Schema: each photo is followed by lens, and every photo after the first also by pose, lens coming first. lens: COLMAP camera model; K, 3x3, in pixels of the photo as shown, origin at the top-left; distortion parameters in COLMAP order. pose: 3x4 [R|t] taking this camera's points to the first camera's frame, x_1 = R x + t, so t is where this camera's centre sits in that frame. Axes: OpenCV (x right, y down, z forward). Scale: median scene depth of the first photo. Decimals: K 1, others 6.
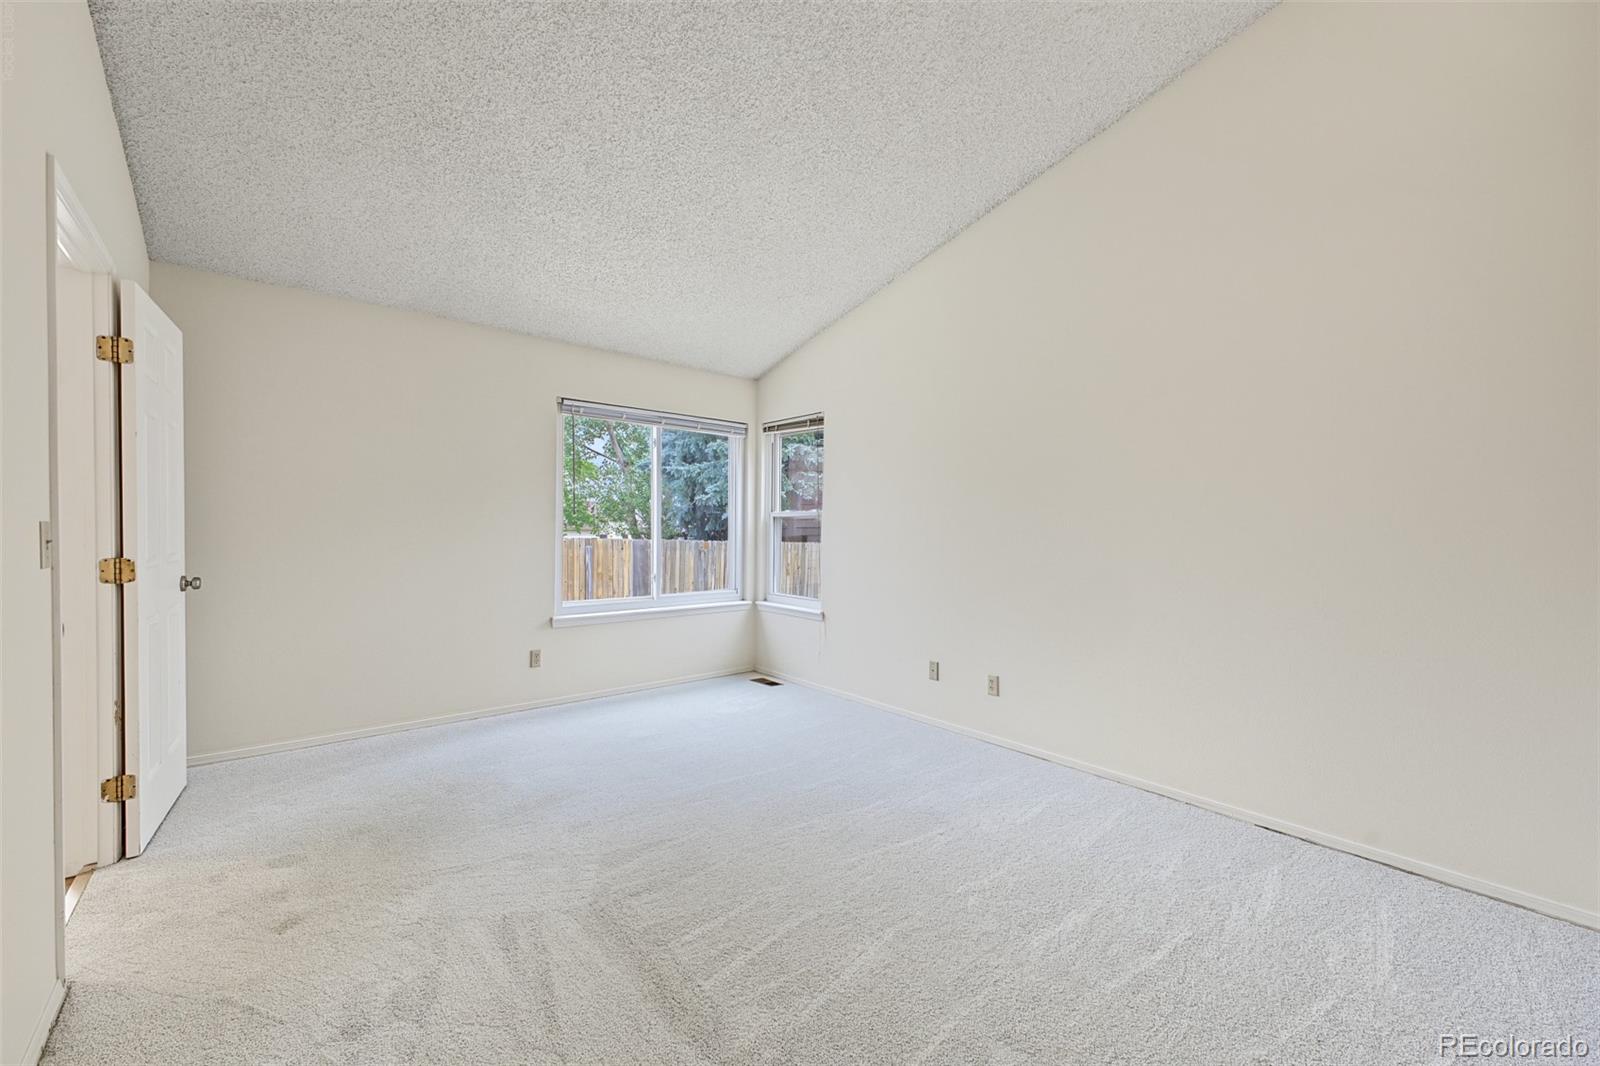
lens RADIAL K [[632.4, 0, 801.2], [0, 632.4, 530.0], [0, 0, 1]] dist [0.015204, -0.004215]
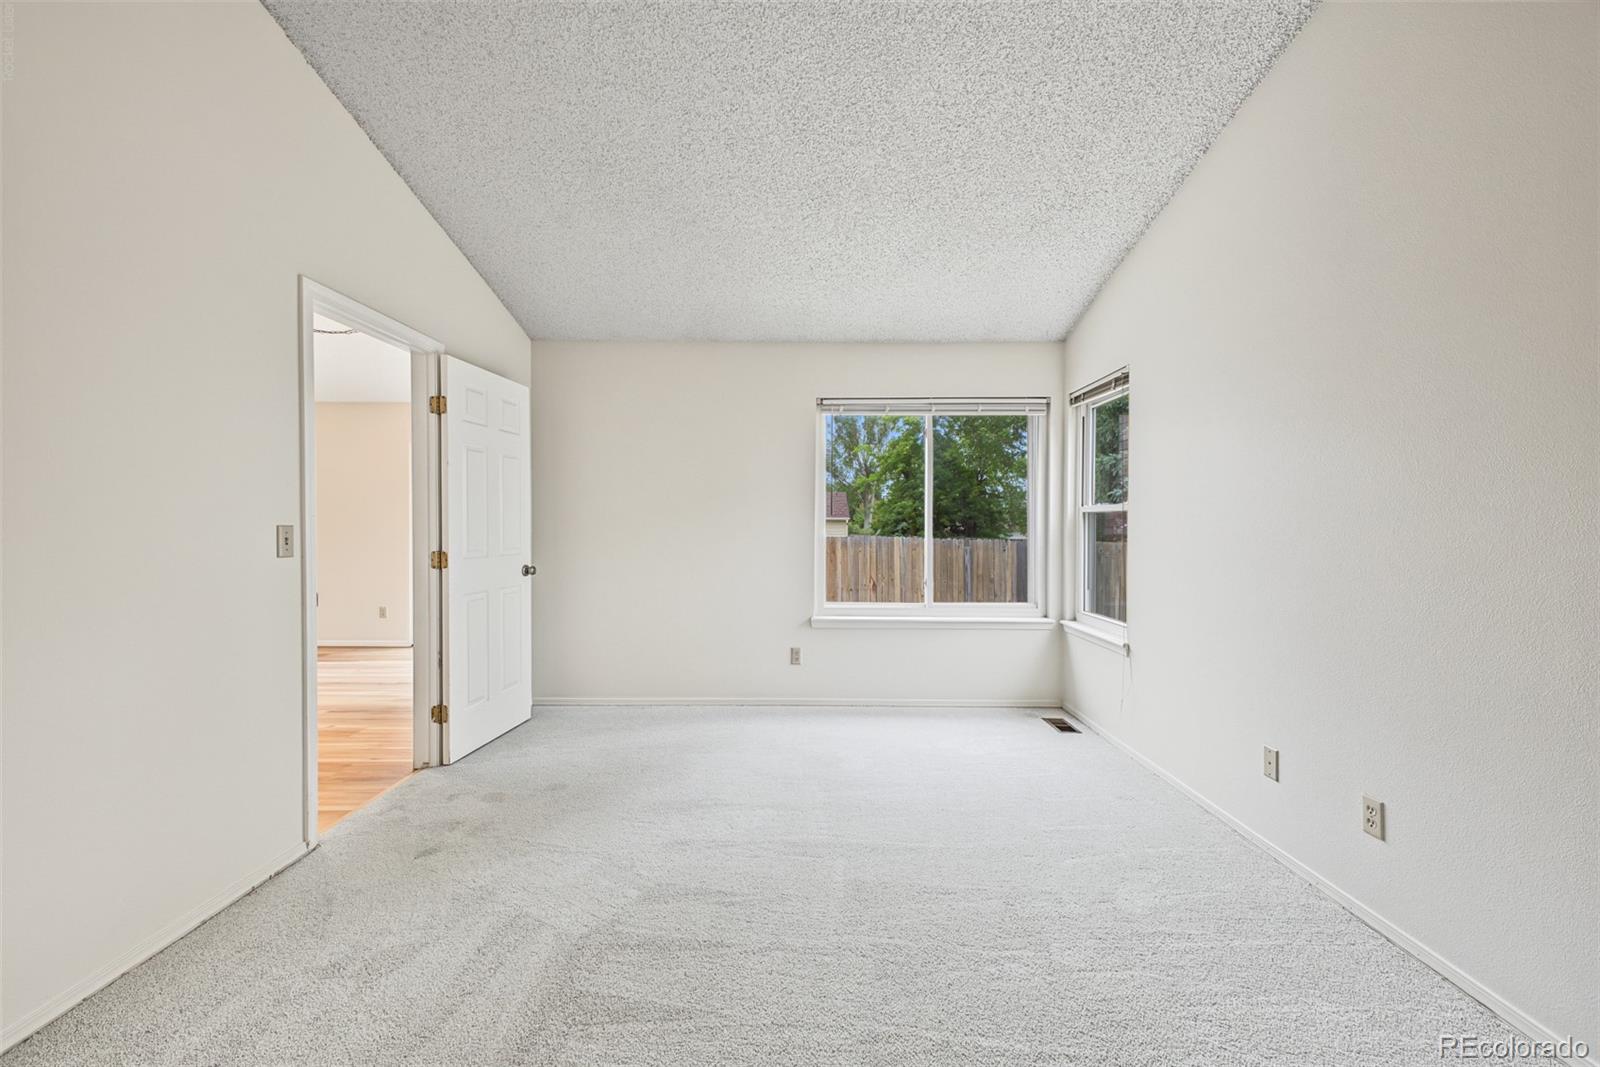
lens RADIAL K [[628.3, 0, 741.9], [0, 628.3, 524.0], [0, 0, 1]] dist [0.051397, -0.031164]
pose [[0.764679, -0.009621, -0.644339, 0.162205], [0.002703, 0.999928, -0.011723, 0.001052], [0.644405, 0.007223, 0.764650, 0.159005]]
